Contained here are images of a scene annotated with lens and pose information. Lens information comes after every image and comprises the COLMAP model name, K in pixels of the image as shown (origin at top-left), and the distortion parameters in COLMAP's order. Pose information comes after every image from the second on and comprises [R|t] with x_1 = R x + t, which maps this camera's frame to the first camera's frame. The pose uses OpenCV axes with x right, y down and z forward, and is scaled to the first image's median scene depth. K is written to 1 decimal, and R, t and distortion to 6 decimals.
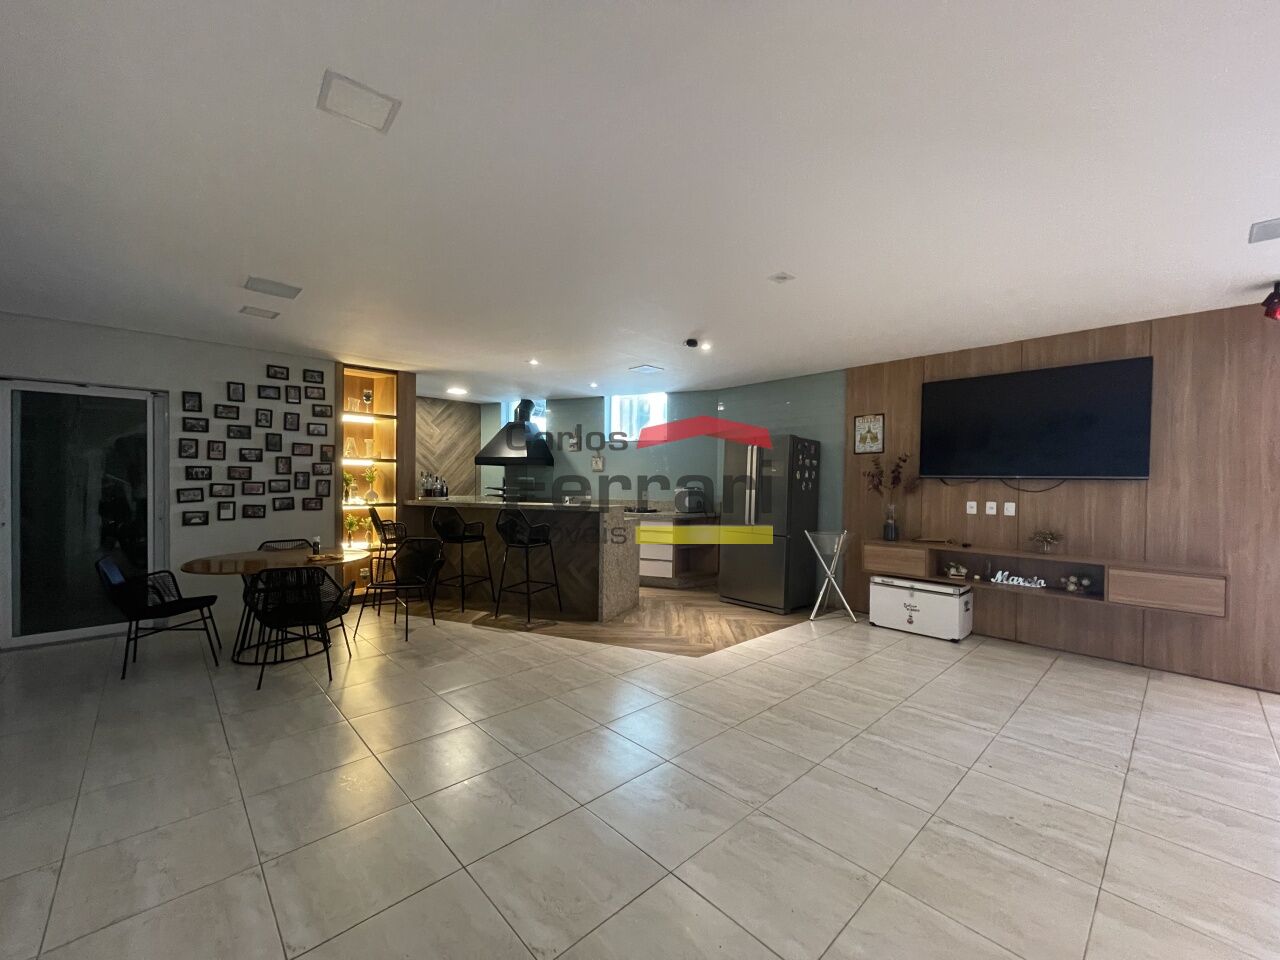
lens RADIAL K [[520.0, 0, 639.1], [0, 520.0, 484.2], [0, 0, 1]] dist [0.003639, 0.000261]
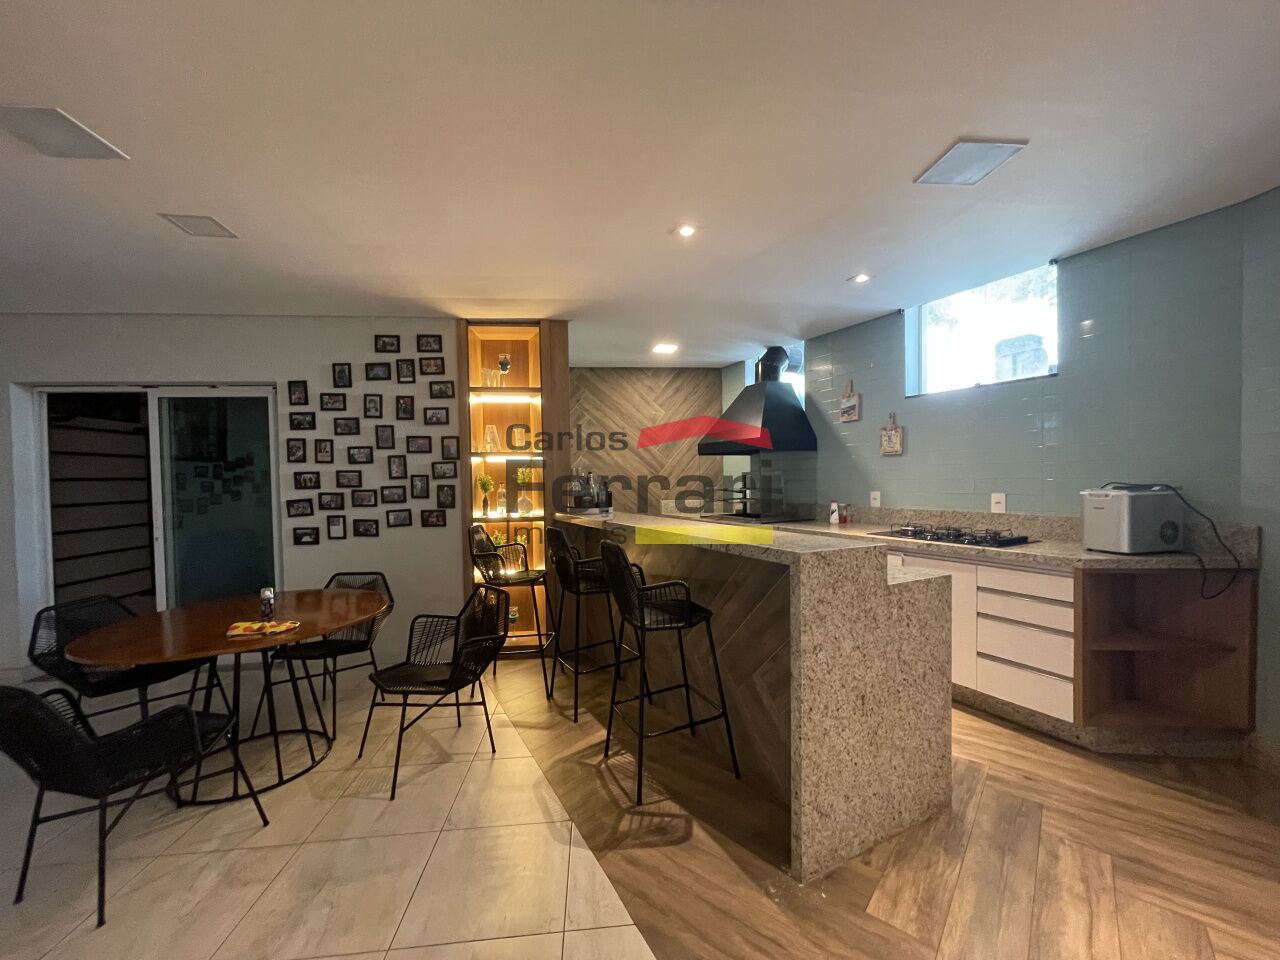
lens RADIAL K [[520.0, 0, 644.0], [0, 520.0, 490.2], [0, 0, 1]] dist [0.003639, 0.000261]
pose [[0.795165, -0.010042, -0.606310, 0.055985], [0.023732, 0.999612, 0.014569, -0.005155], [0.605929, -0.025973, 0.795095, 0.621951]]
